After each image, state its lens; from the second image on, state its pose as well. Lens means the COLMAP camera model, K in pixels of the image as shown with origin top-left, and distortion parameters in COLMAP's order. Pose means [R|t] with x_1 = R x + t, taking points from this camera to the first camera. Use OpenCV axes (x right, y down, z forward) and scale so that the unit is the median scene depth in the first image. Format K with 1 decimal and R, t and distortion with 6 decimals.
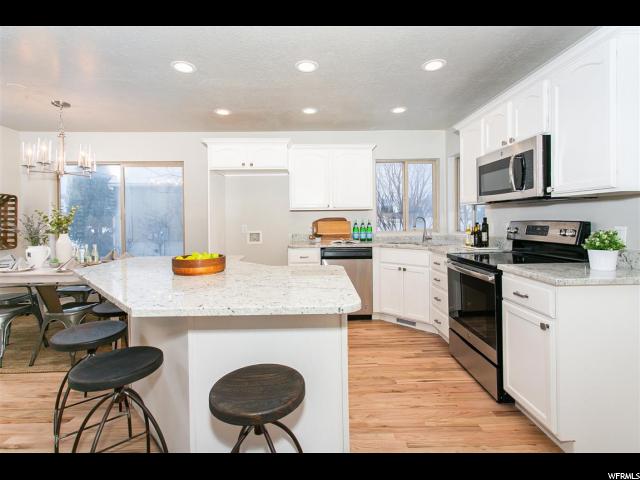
lens RADIAL K [[320.6, 0, 320.1], [0, 320.6, 220.3], [0, 0, 1]] dist [0.012821, -0.002291]
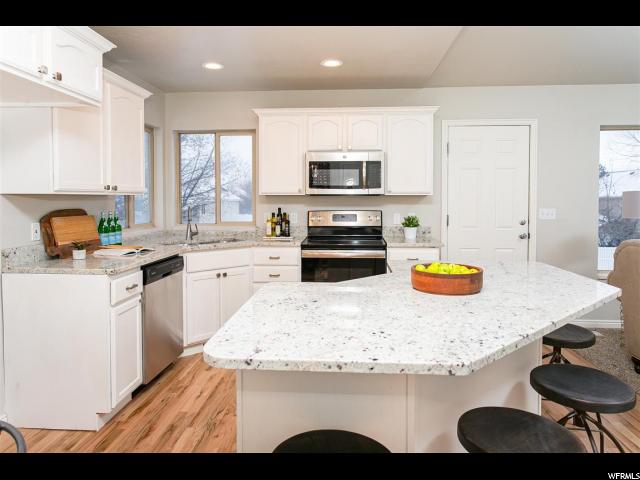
lens RADIAL K [[424.7, 0, 312.5], [0, 424.7, 211.3], [0, 0, 1]] dist [-0.010155, 0.001258]
pose [[0.106039, -0.019950, 0.994162, -0.733105], [0.002783, 0.999801, 0.019766, -0.021438], [-0.994358, 0.000670, 0.106073, 0.671985]]
